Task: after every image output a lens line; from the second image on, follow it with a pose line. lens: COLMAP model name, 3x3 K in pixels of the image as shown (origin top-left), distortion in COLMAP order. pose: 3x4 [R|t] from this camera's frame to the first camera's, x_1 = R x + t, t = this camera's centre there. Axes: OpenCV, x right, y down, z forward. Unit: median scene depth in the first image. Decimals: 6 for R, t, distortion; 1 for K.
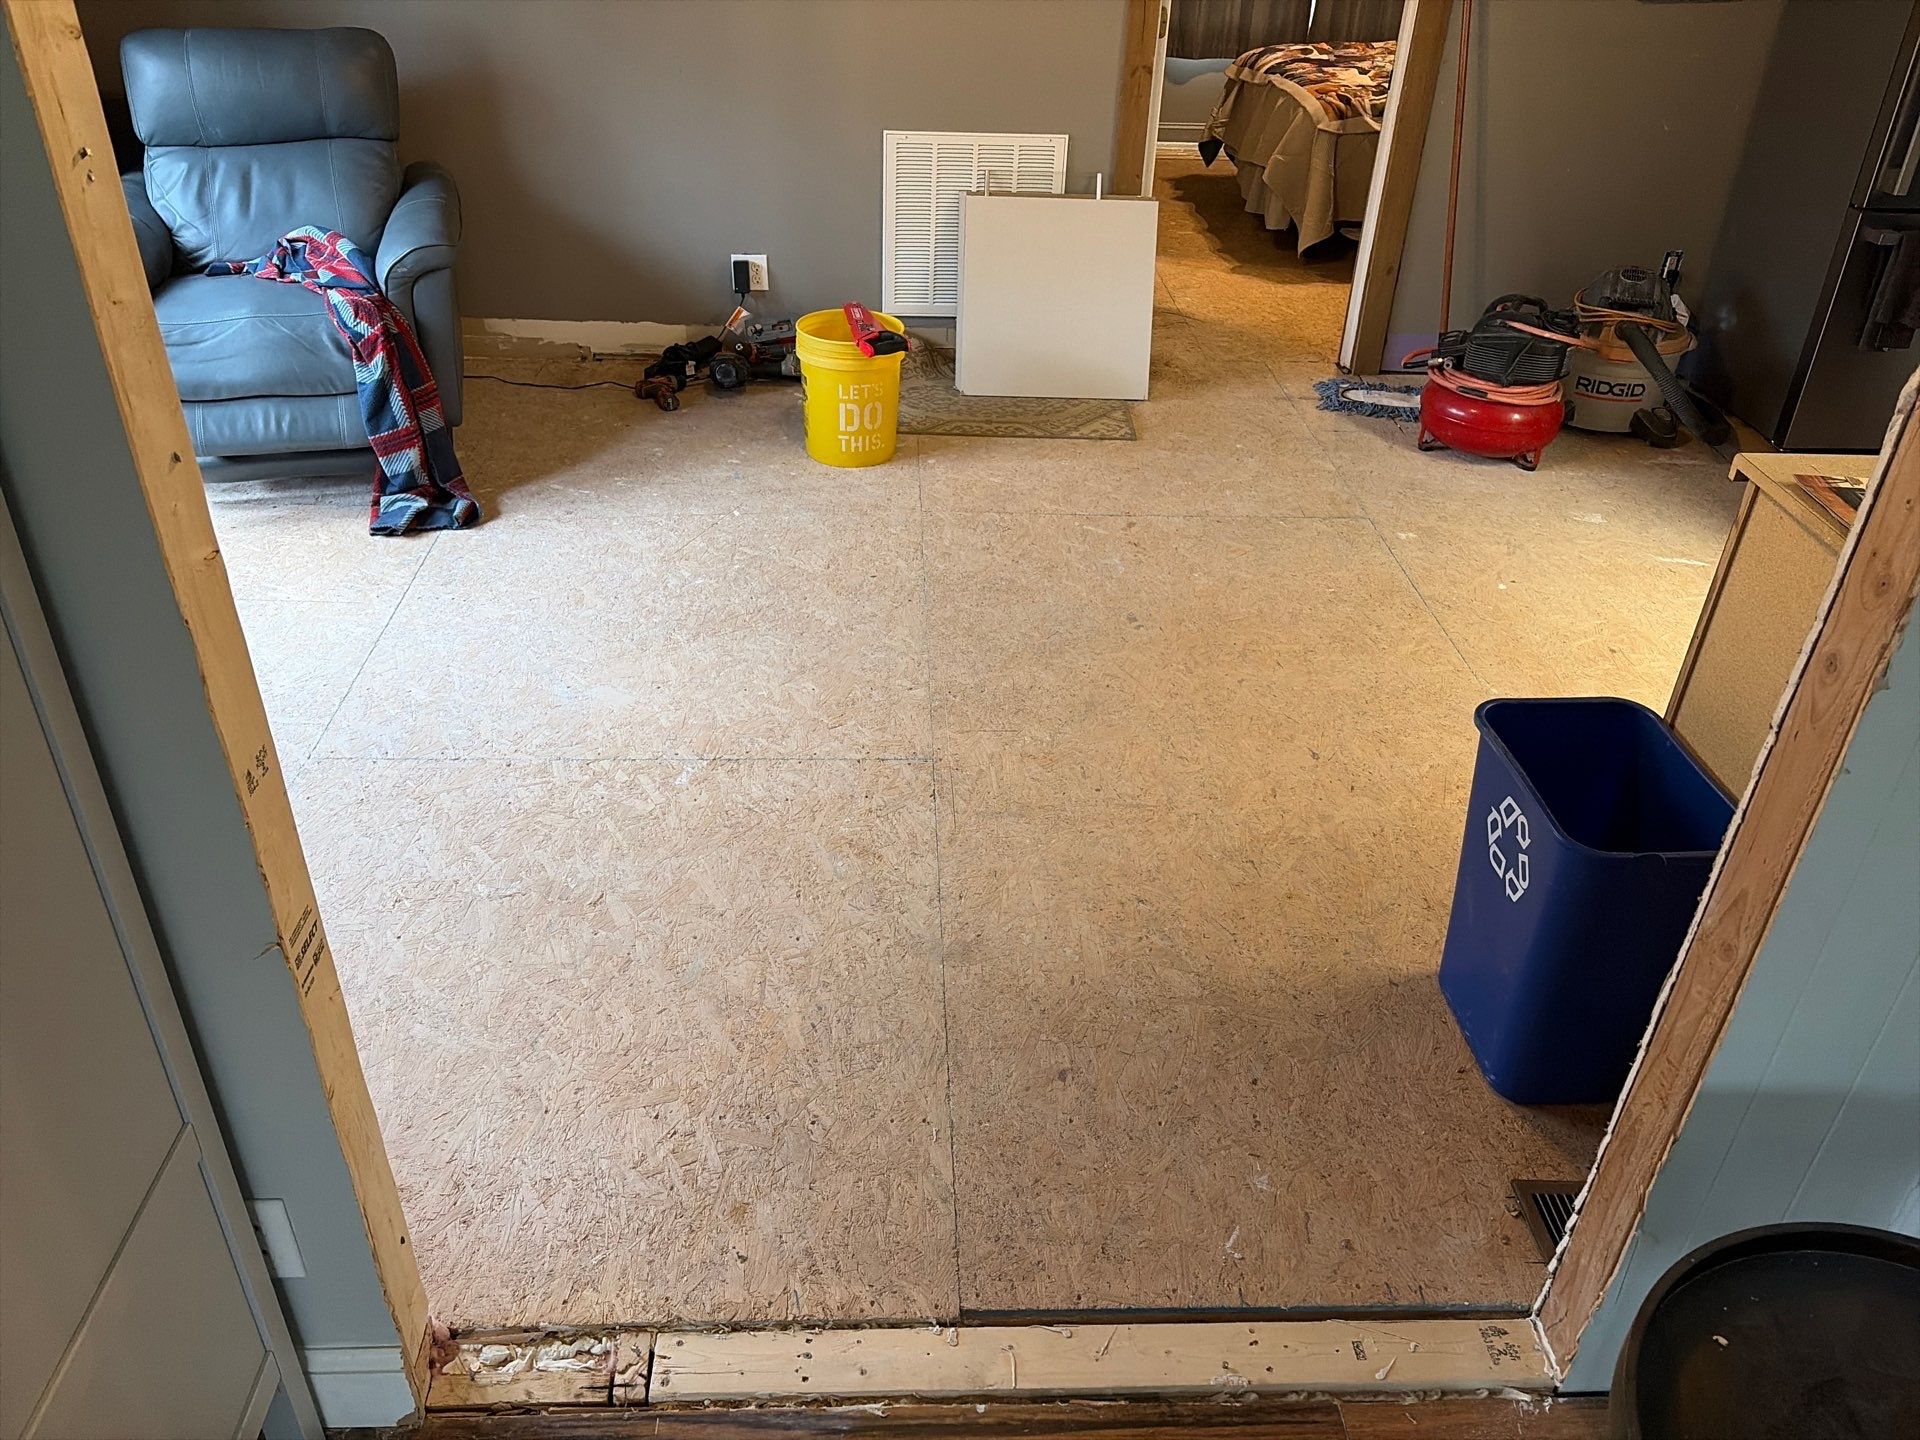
lens RADIAL K [[1460.4, 0, 960.0], [0, 1460.4, 720.0], [0, 0, 1]] dist [0.093347, -0.121113]
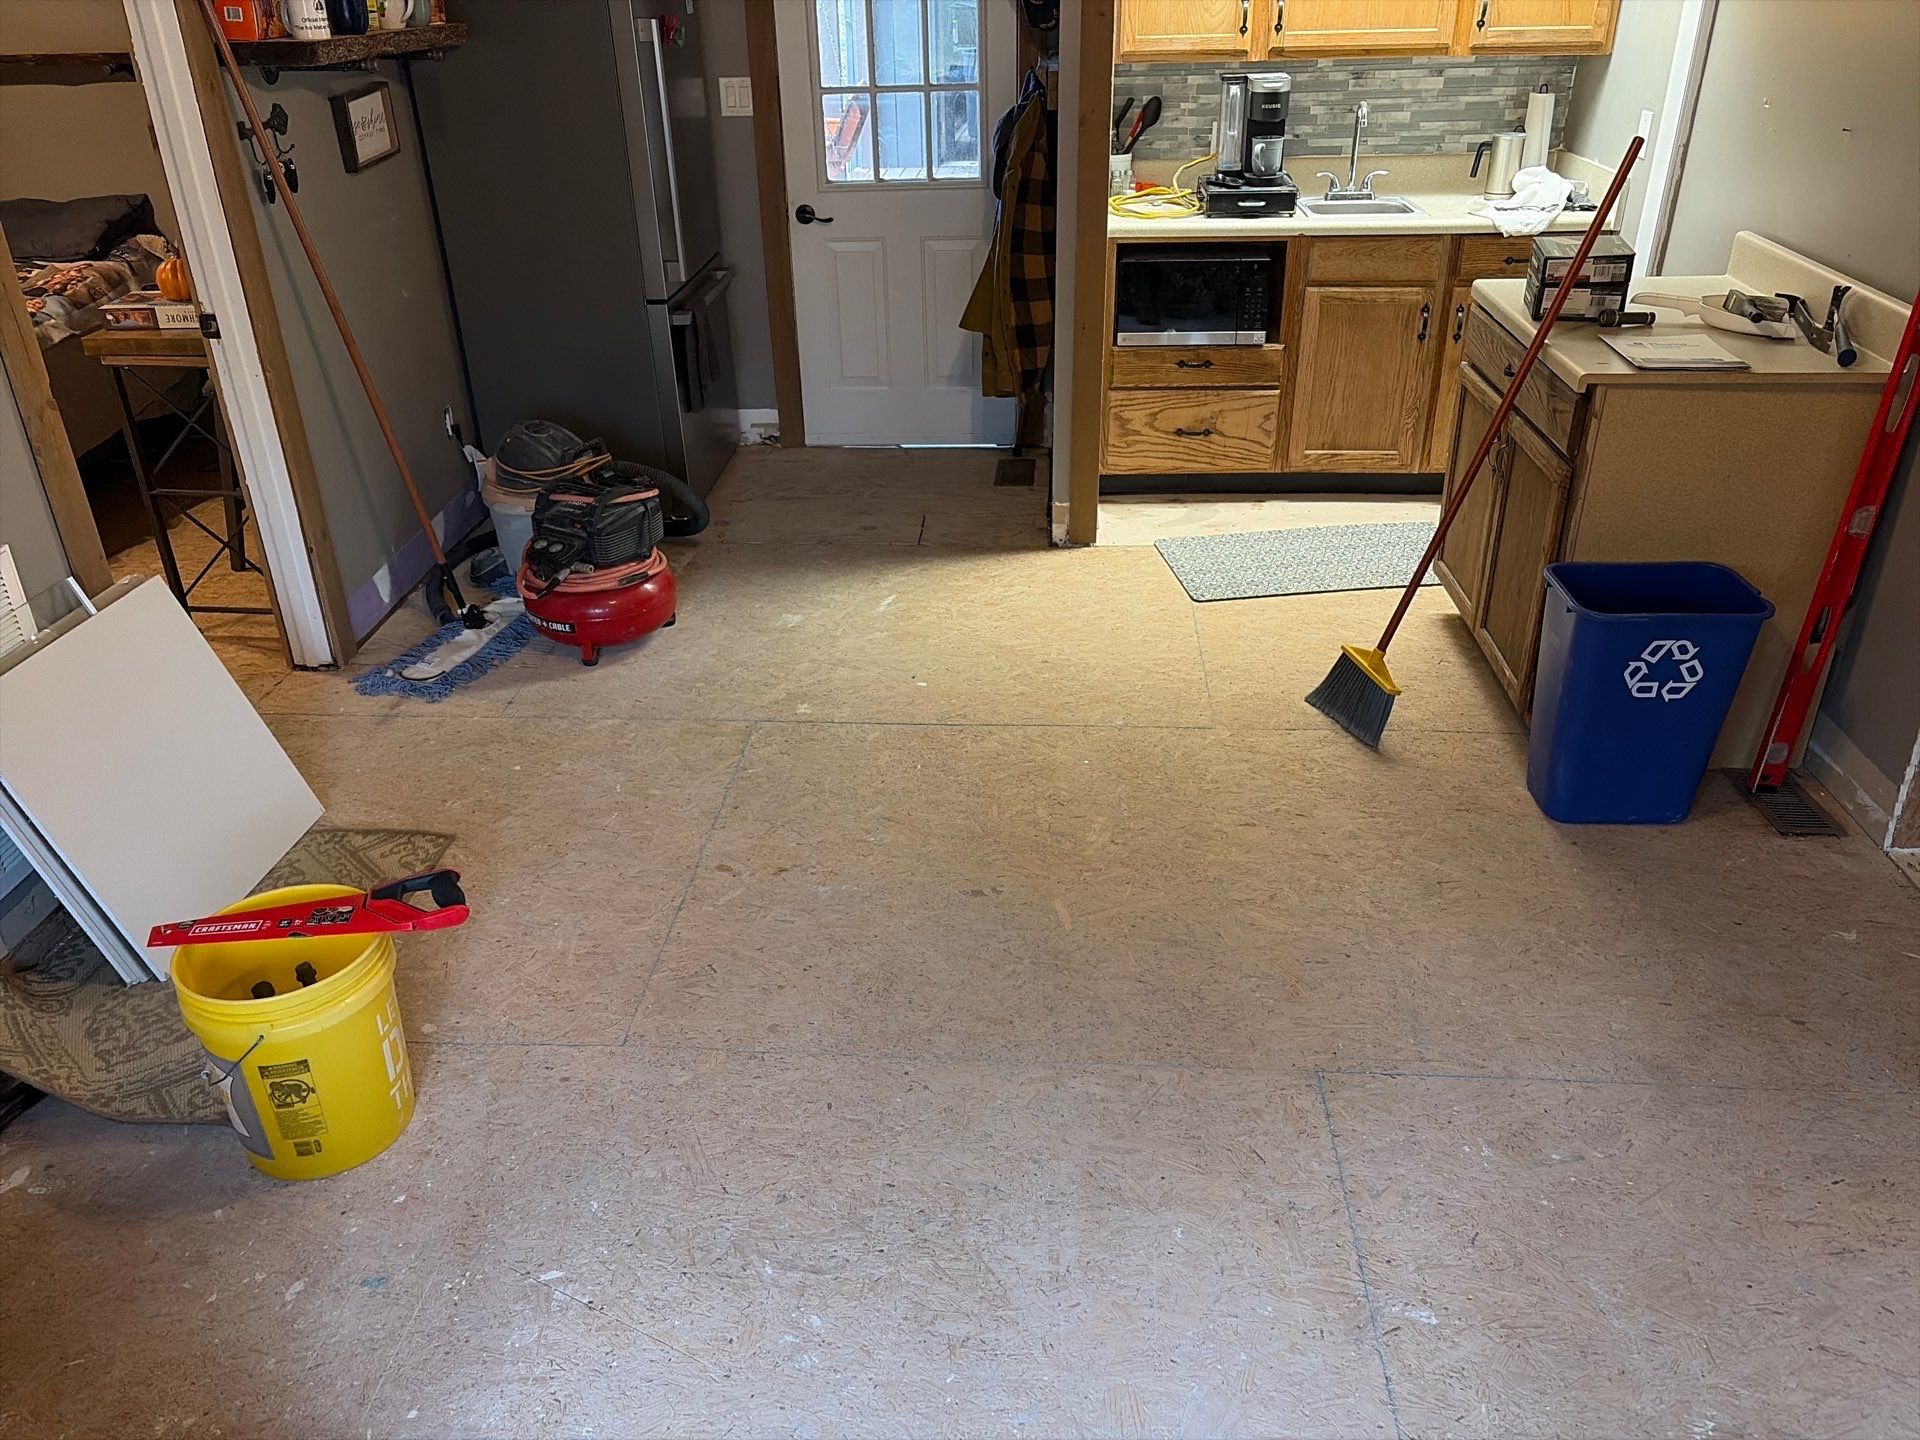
lens RADIAL K [[1460.4, 0, 960.0], [0, 1460.4, 720.0], [0, 0, 1]] dist [0.093347, -0.121113]
pose [[0.112218, -0.497830, 0.859984, -0.409167], [0.553983, 0.749817, 0.361768, -0.333279], [-0.824930, 0.435820, 0.359933, 0.483309]]
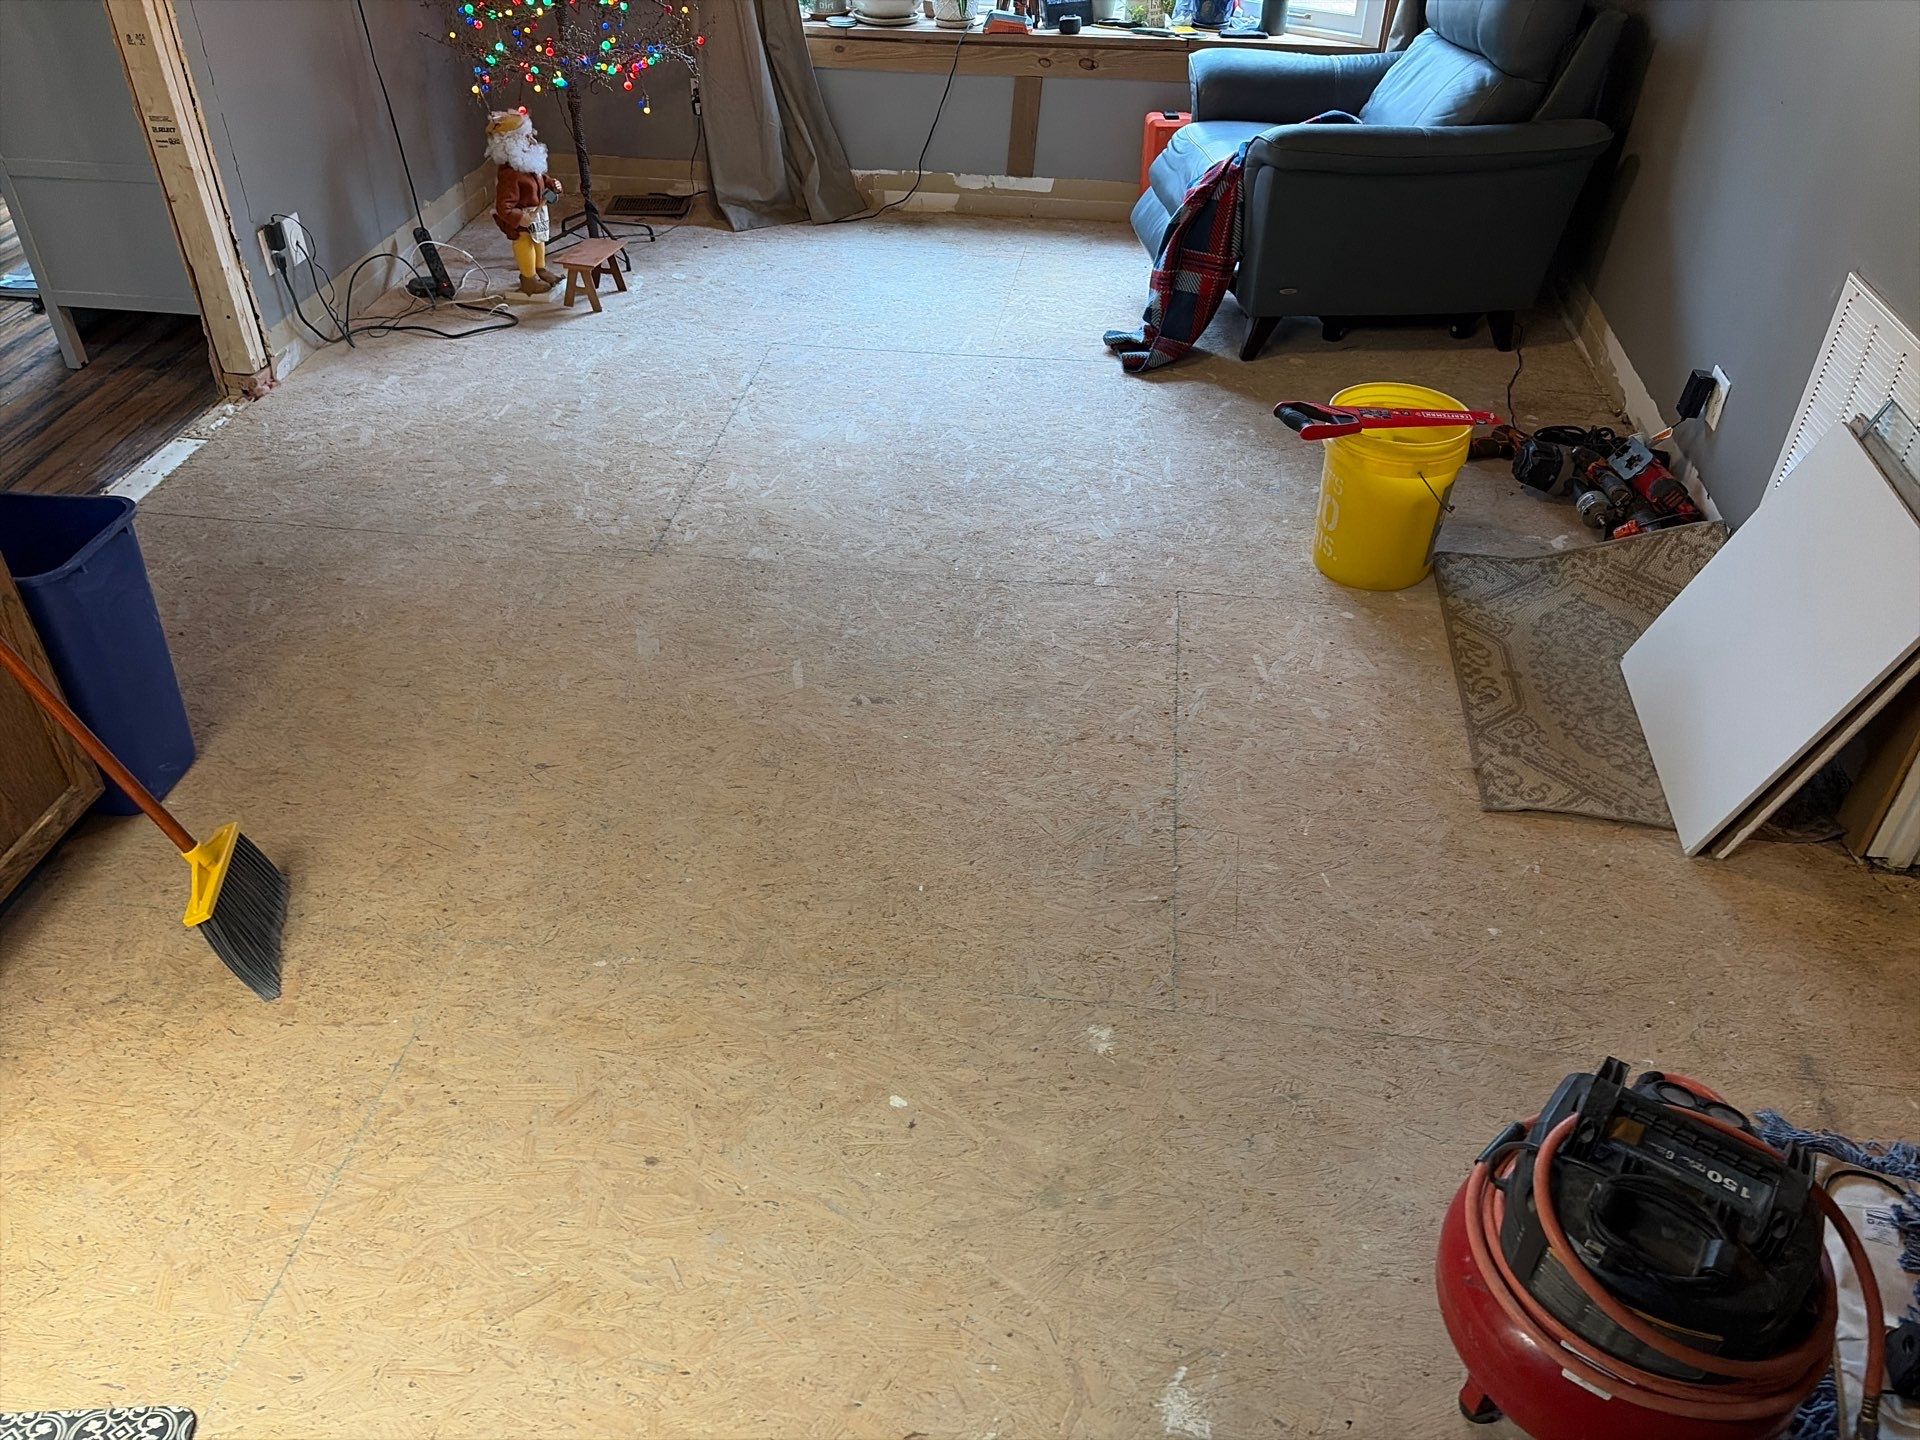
lens RADIAL K [[1460.4, 0, 960.0], [0, 1460.4, 720.0], [0, 0, 1]] dist [0.093347, -0.121113]
pose [[-0.169871, 0.562065, -0.809460, 0.578363], [-0.545640, 0.630354, 0.552206, -0.400149], [0.820622, 0.535478, 0.199606, 0.643215]]
